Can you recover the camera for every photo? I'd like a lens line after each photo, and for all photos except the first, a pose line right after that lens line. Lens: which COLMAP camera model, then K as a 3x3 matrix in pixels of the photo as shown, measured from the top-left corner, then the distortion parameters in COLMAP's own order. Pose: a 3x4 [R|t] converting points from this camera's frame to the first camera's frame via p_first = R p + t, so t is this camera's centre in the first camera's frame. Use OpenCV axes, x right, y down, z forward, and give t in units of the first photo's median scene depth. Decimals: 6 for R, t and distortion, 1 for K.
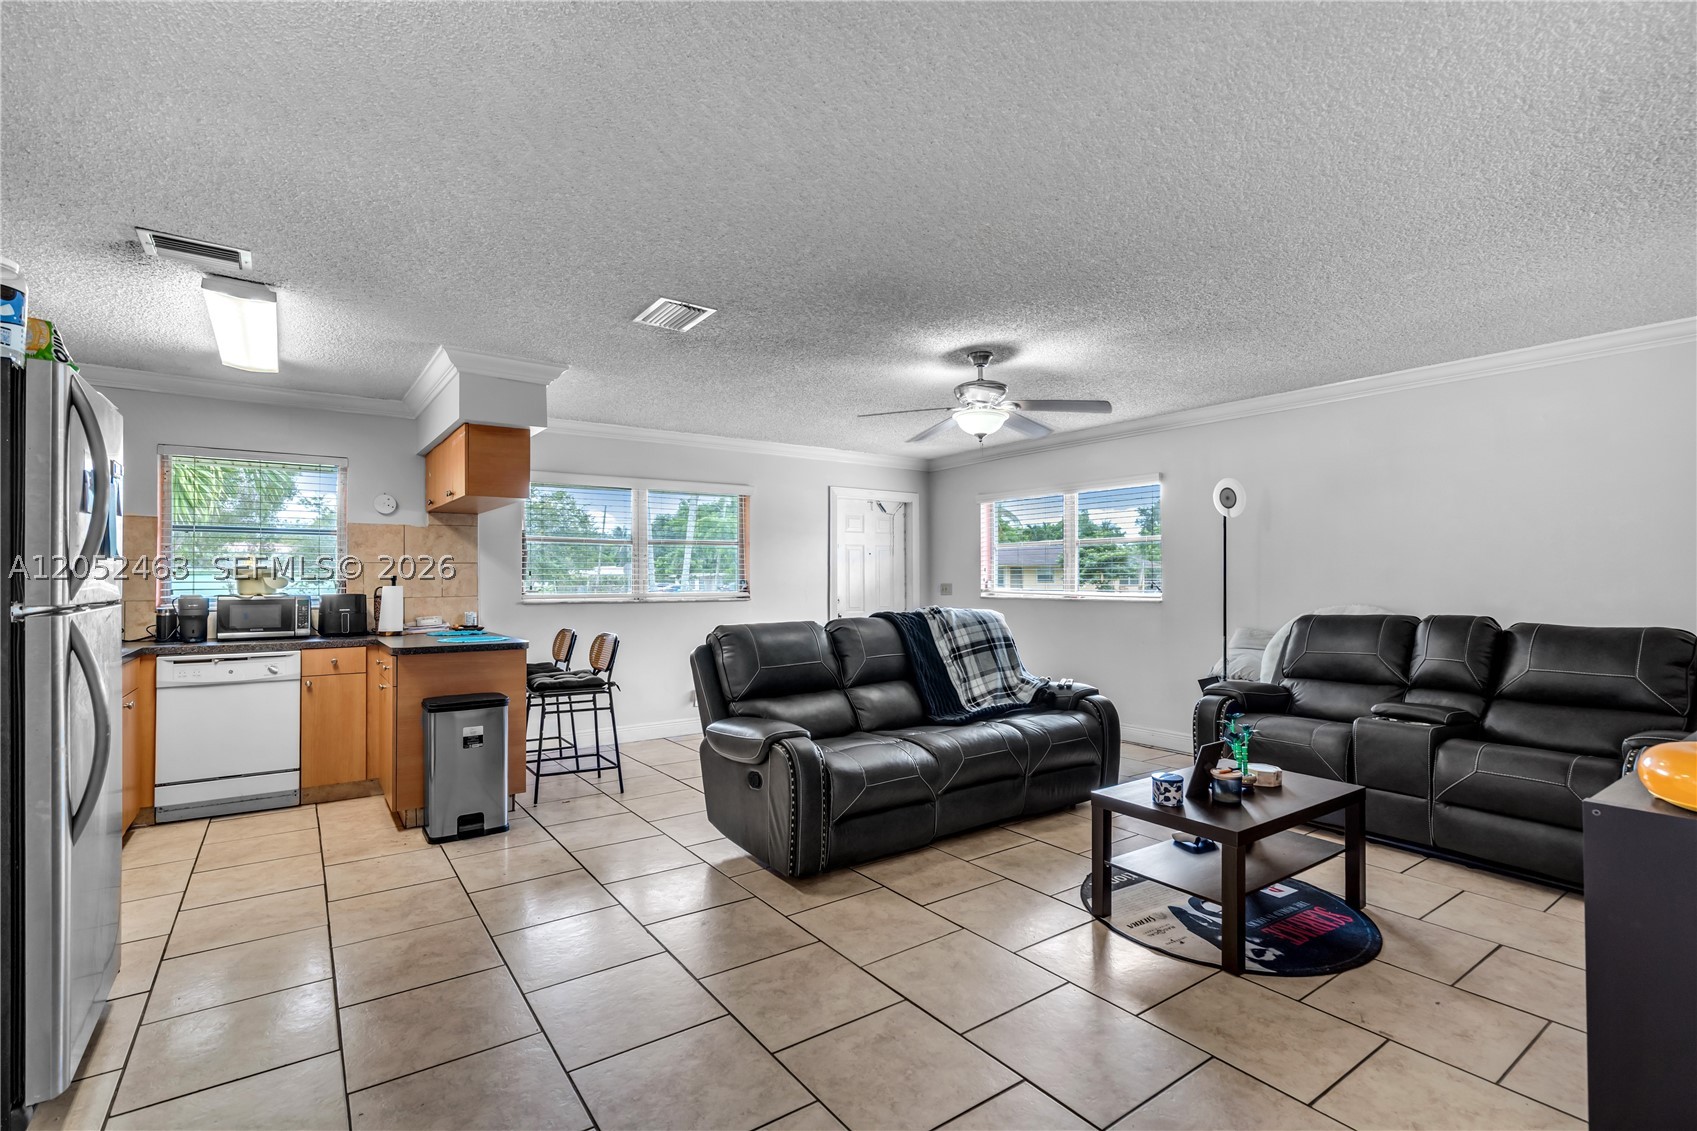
lens RADIAL K [[804.5, 0, 849.9], [0, 804.5, 572.1], [0, 0, 1]] dist [-0.000565, -0.000007]
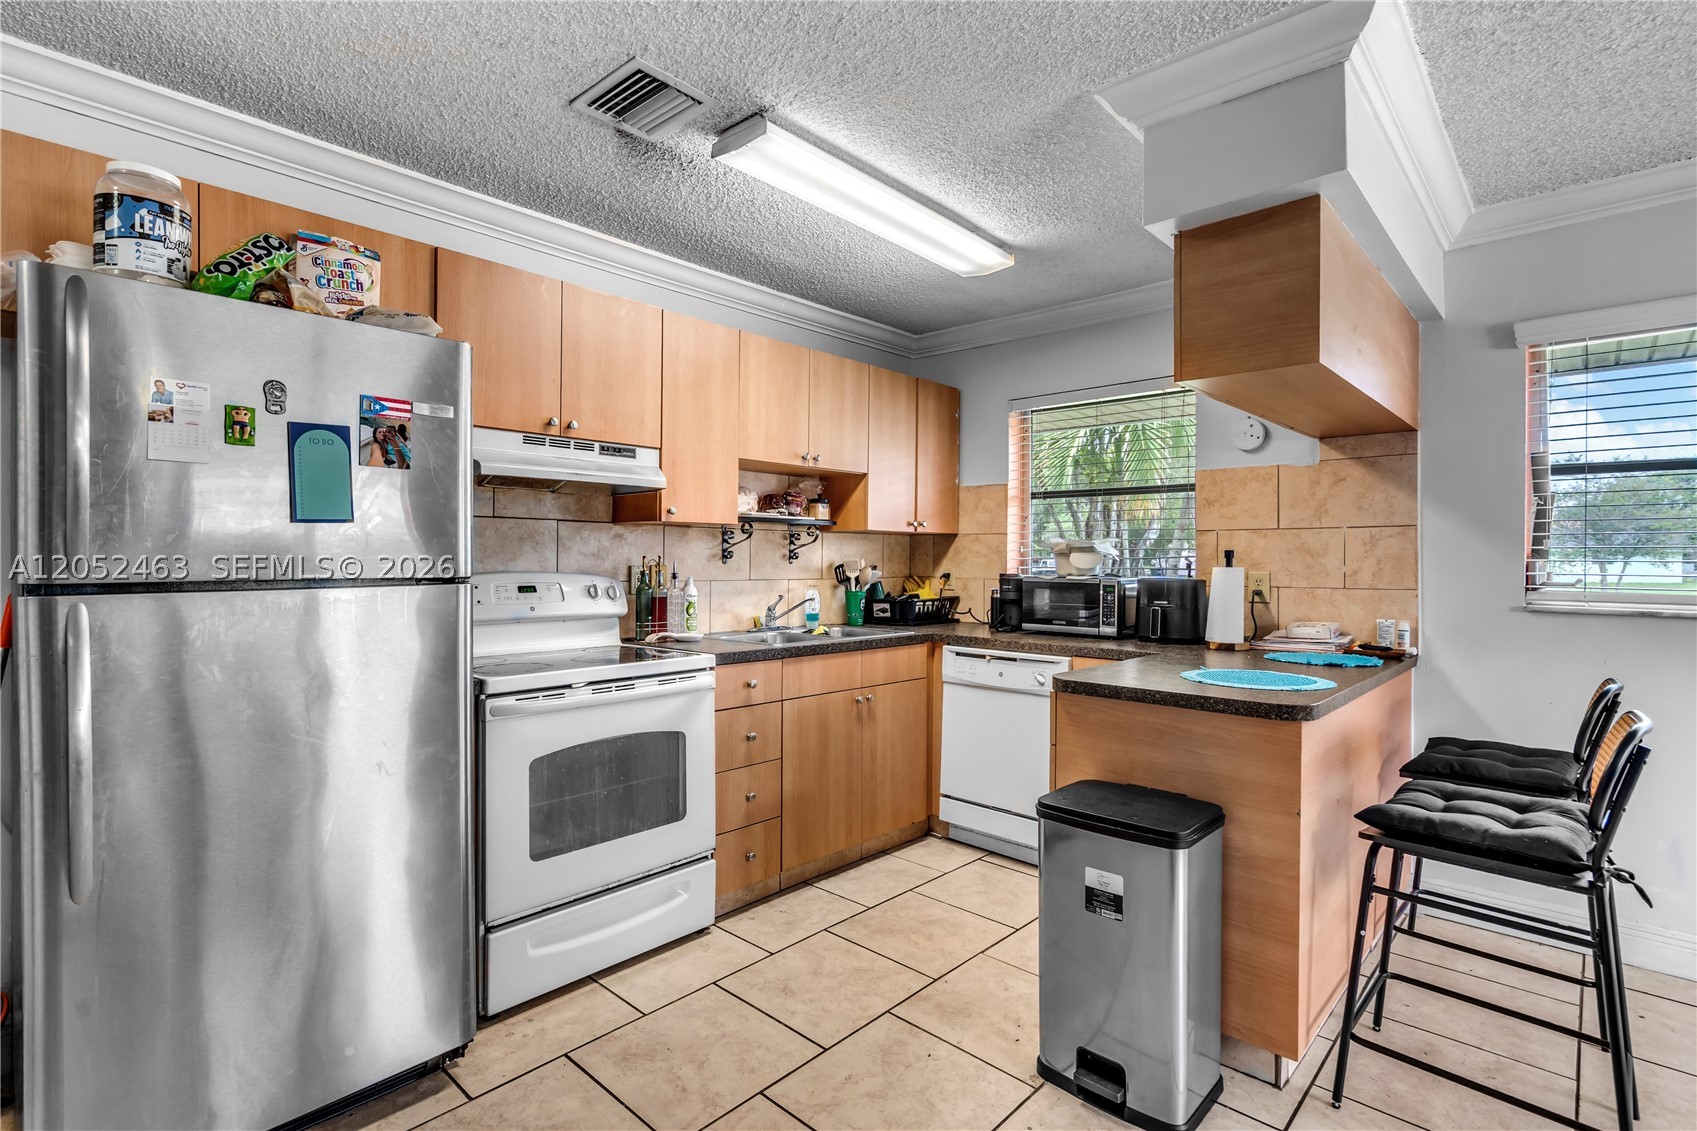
lens RADIAL K [[804.5, 0, 848.0], [0, 804.5, 559.1], [0, 0, 1]] dist [-0.000565, -0.000007]
pose [[0.197491, 0.005476, -0.980289, -0.038963], [0.002356, 0.999979, 0.006061, 0.007817], [0.980302, -0.003506, 0.197474, 0.683982]]
